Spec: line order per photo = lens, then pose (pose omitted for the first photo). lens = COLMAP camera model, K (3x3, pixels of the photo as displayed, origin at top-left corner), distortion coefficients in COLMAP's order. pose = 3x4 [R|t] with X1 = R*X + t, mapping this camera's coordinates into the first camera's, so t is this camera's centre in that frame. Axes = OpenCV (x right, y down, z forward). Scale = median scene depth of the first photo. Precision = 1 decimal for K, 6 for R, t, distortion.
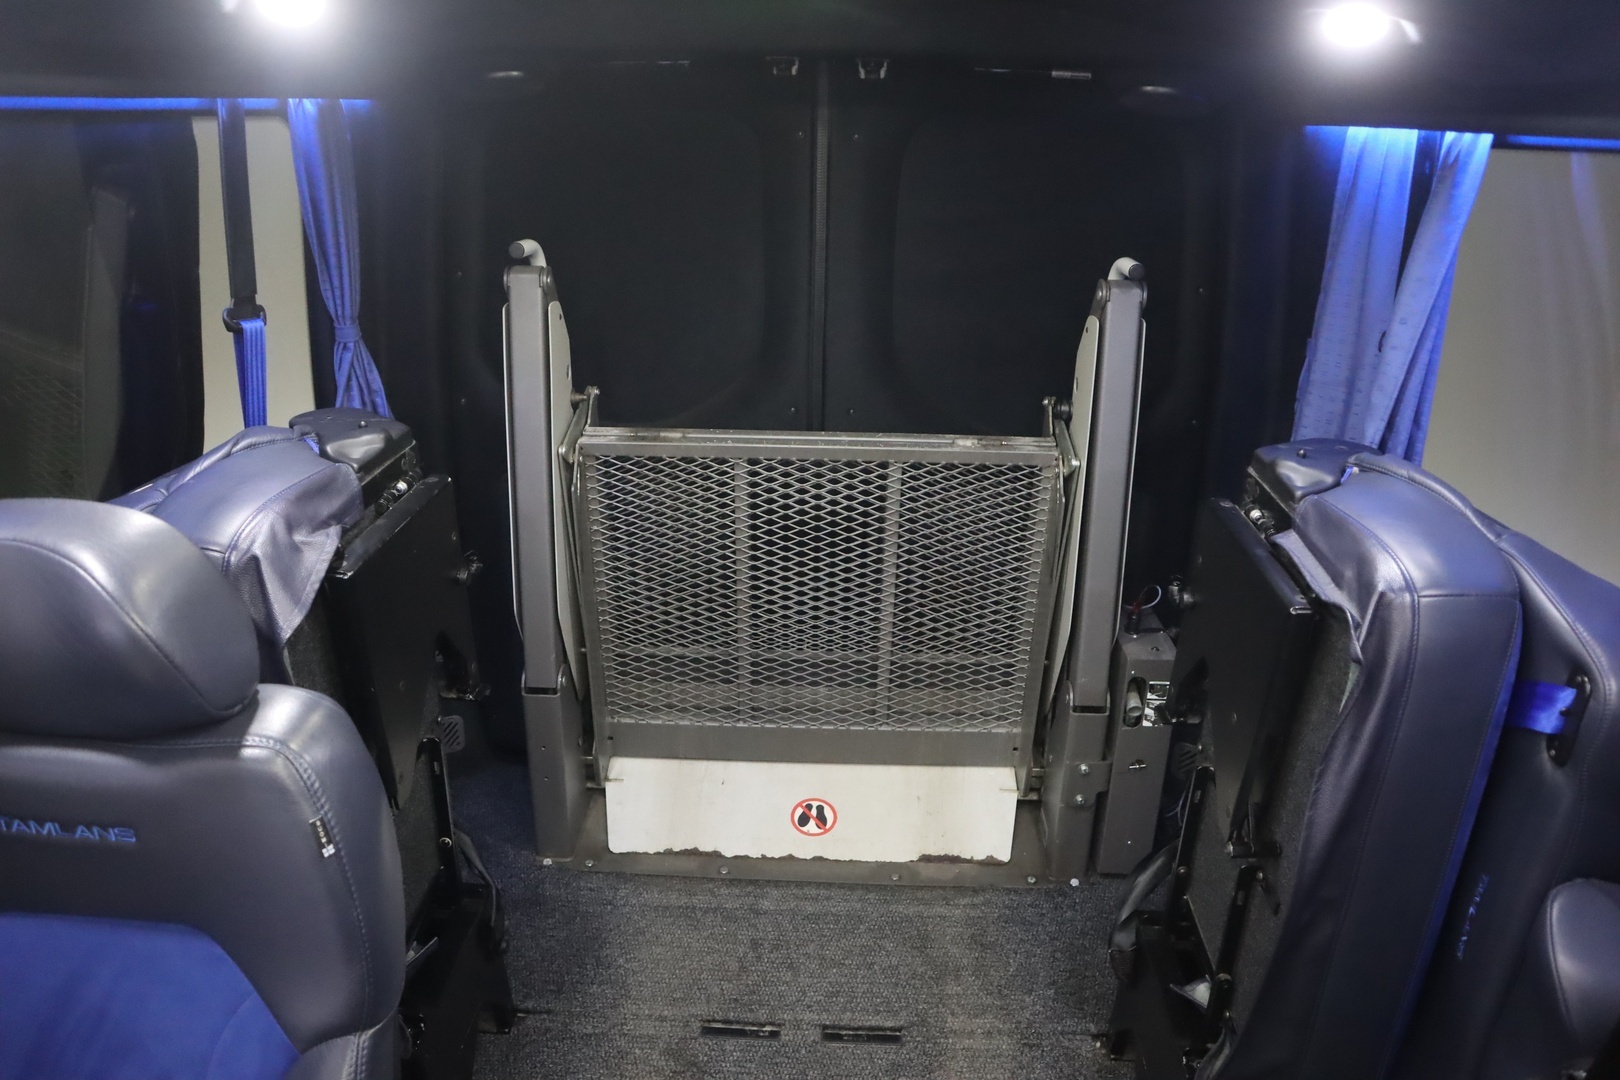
lens RADIAL K [[1169.2, 0, 814.9], [0, 1169.2, 560.2], [0, 0, 1]] dist [-0.107446, 0.073775]
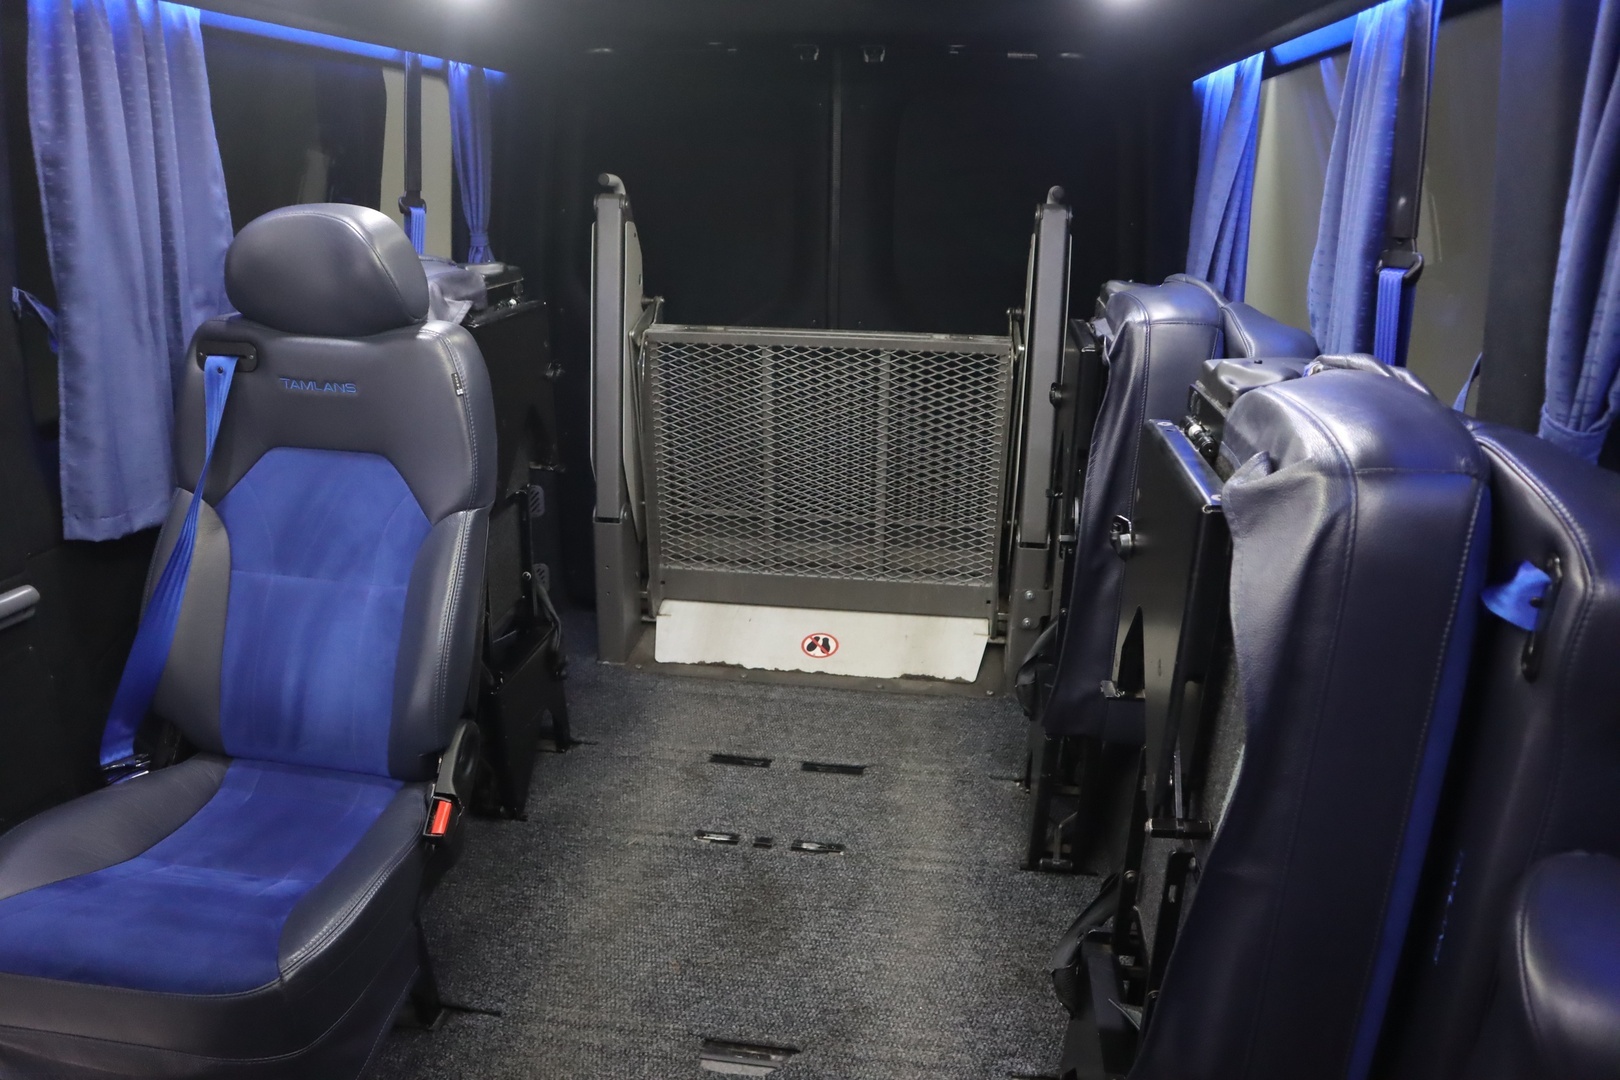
lens RADIAL K [[1169.2, 0, 804.8], [0, 1169.2, 539.6], [0, 0, 1]] dist [-0.107446, 0.073775]
pose [[0.994927, 0.031165, -0.095650, 0.112290], [-0.037754, 0.996979, -0.067872, 0.219780], [0.093246, 0.071139, 0.993098, -0.280968]]
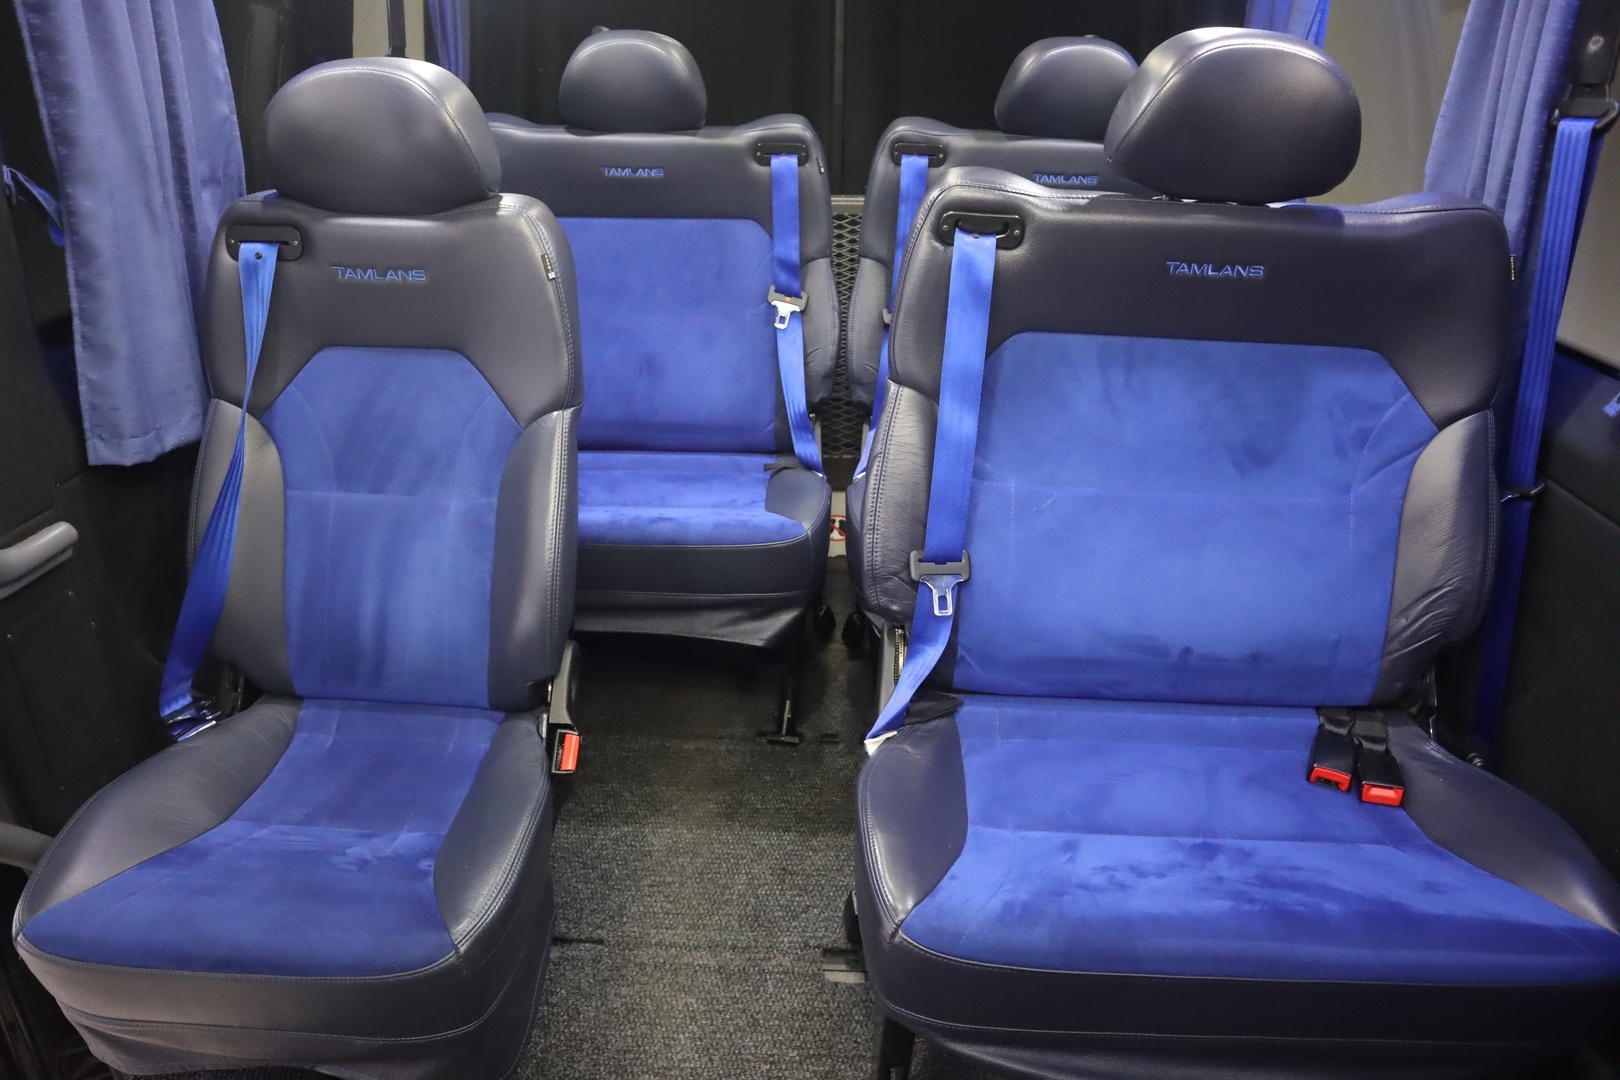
lens RADIAL K [[1169.2, 0, 817.5], [0, 1169.2, 548.8], [0, 0, 1]] dist [-0.107446, 0.073775]
pose [[0.999968, -0.007288, -0.003207, -0.019688], [0.007437, 0.998755, 0.049328, 0.207086], [0.002843, -0.049350, 0.998777, -0.233054]]
